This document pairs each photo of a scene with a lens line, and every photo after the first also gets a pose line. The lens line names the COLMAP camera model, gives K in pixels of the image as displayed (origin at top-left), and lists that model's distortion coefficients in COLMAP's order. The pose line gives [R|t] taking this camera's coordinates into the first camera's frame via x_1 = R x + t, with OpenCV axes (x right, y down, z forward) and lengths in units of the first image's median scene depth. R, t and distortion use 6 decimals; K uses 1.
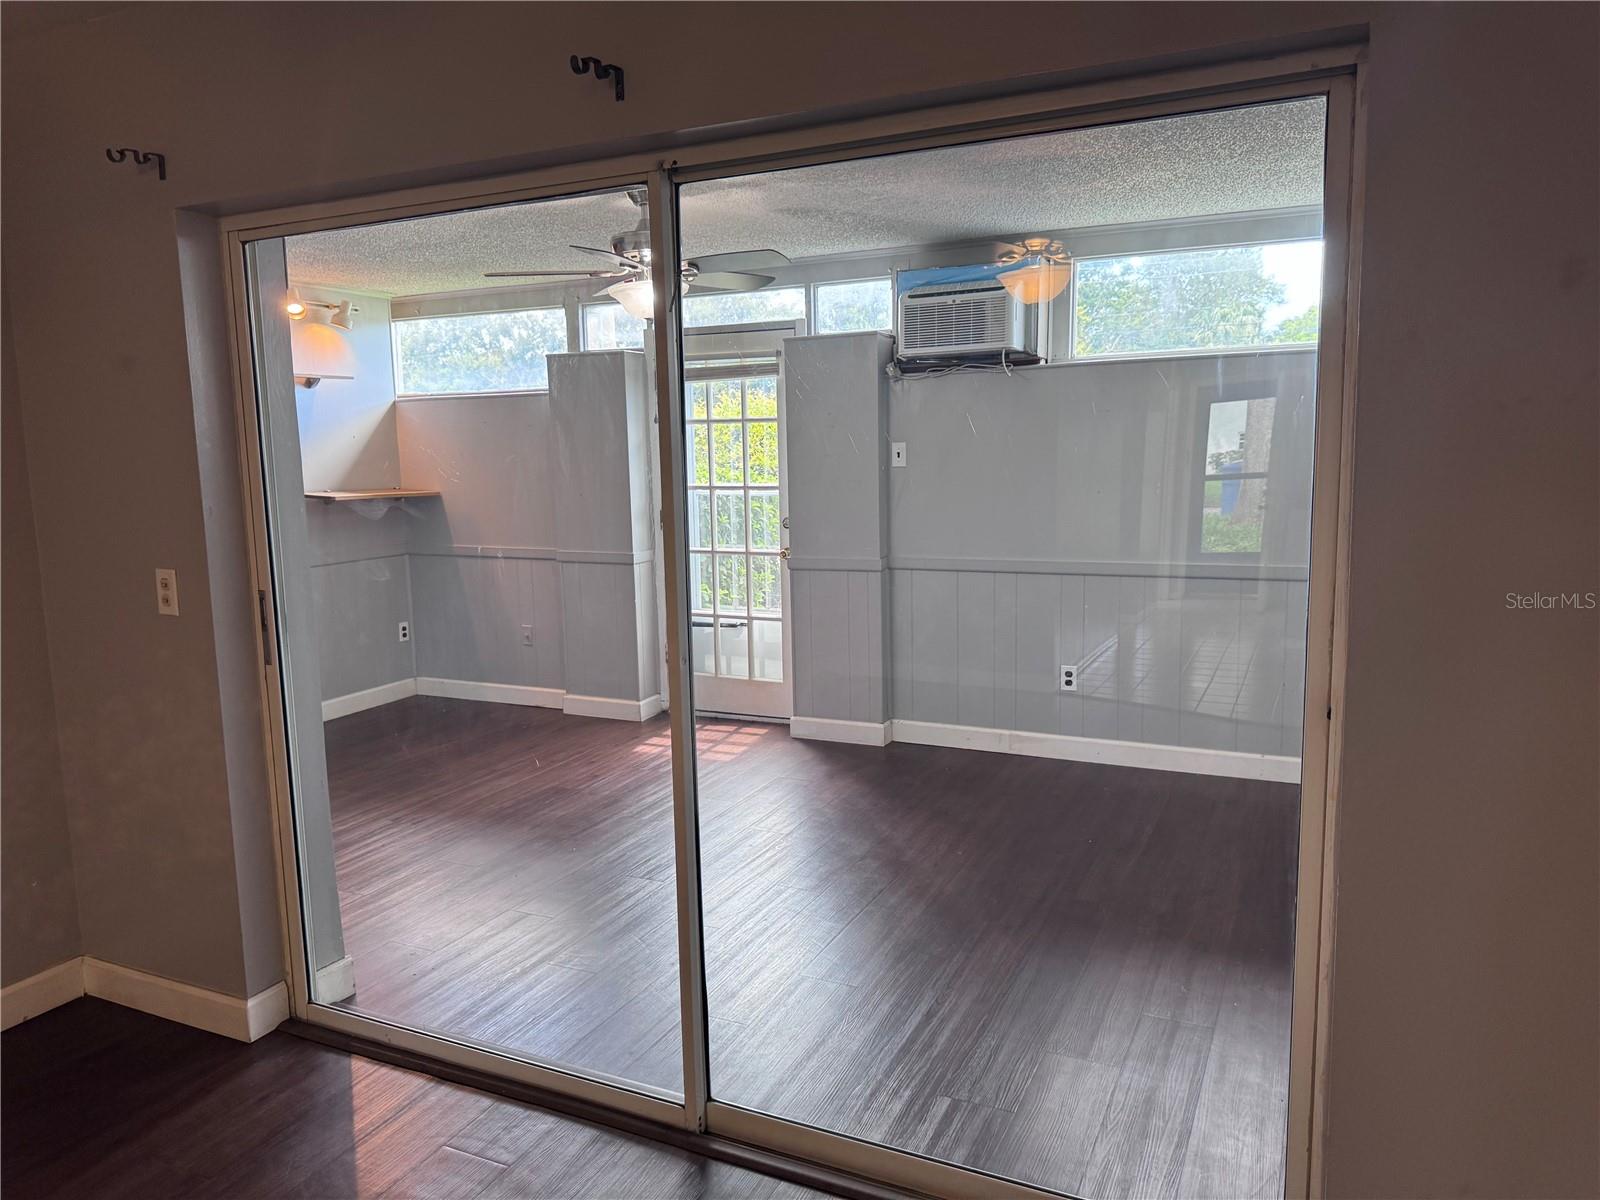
lens RADIAL K [[1118.4, 0, 791.3], [0, 1118.4, 599.5], [0, 0, 1]] dist [0.190526, -0.260885]
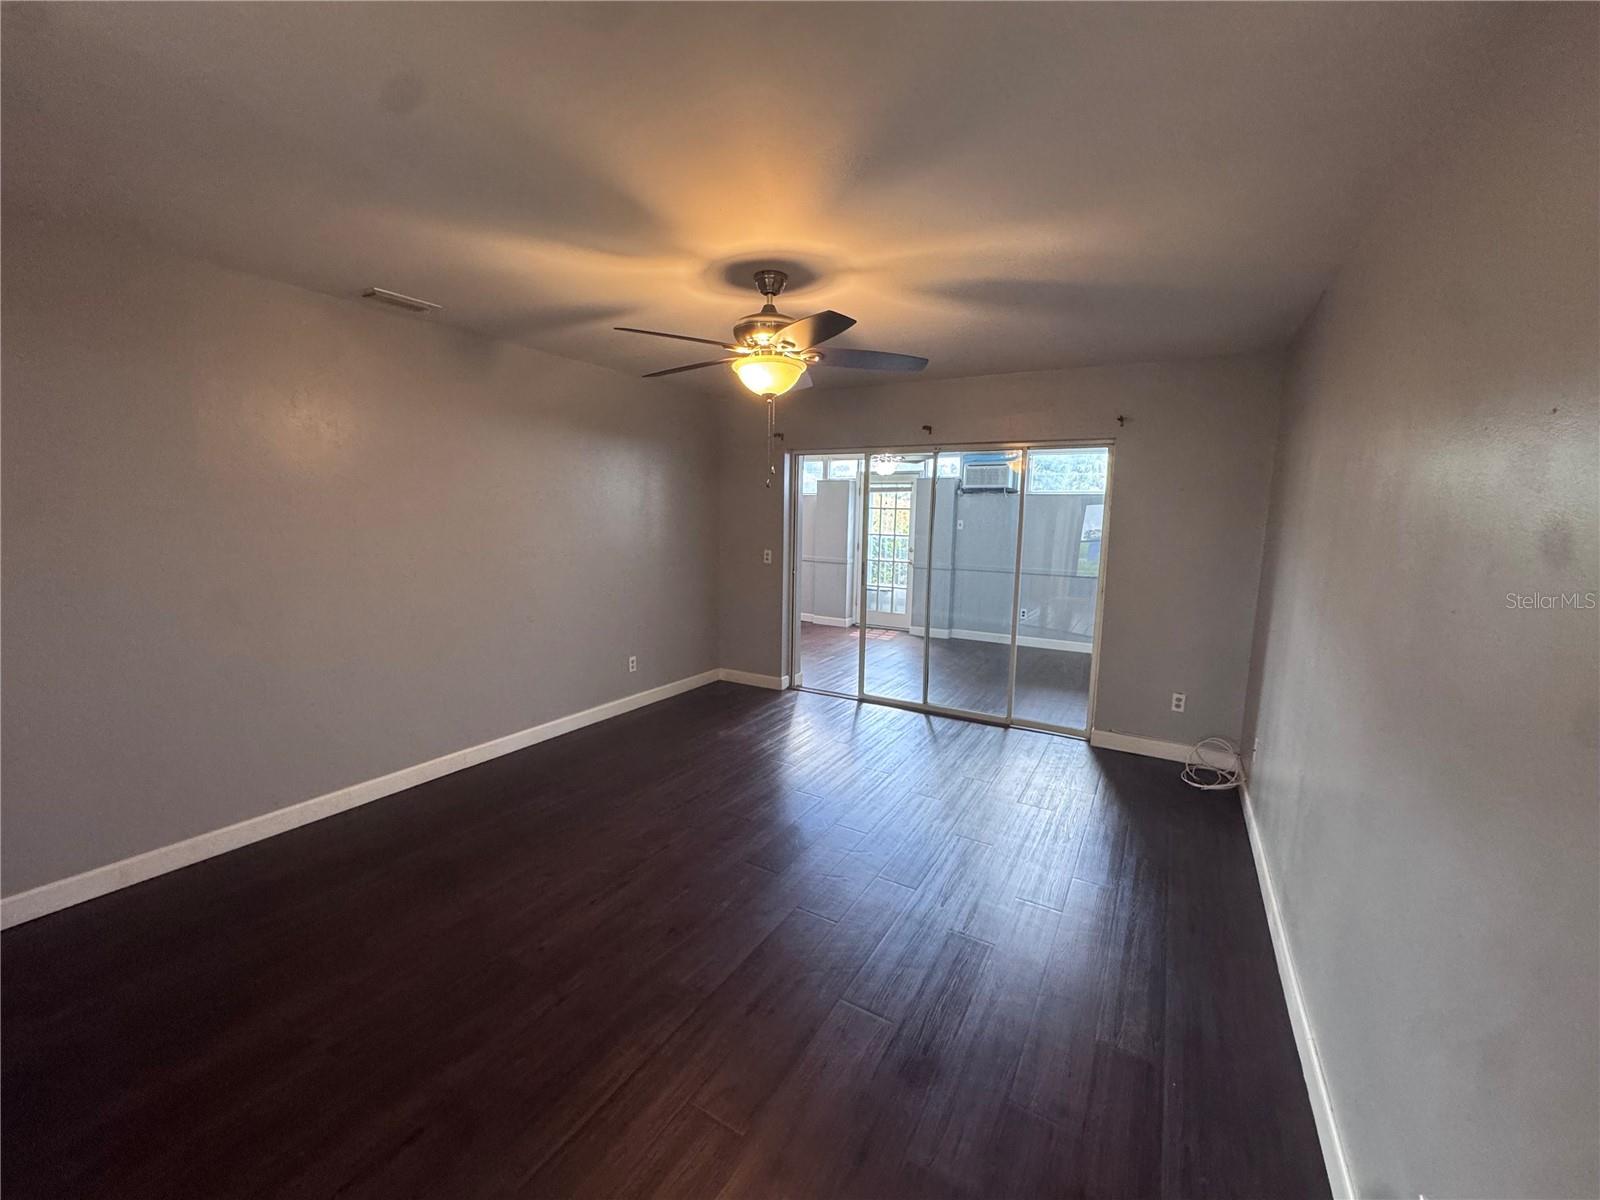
lens RADIAL K [[638.5, 0, 803.2], [0, 638.5, 600.4], [0, 0, 1]] dist [-0.000342, -0.000070]
pose [[0.996753, 0.049931, -0.063168, -0.150681], [-0.050249, 0.998731, -0.003468, 0.061977], [0.062915, 0.006631, 0.997997, -0.443304]]
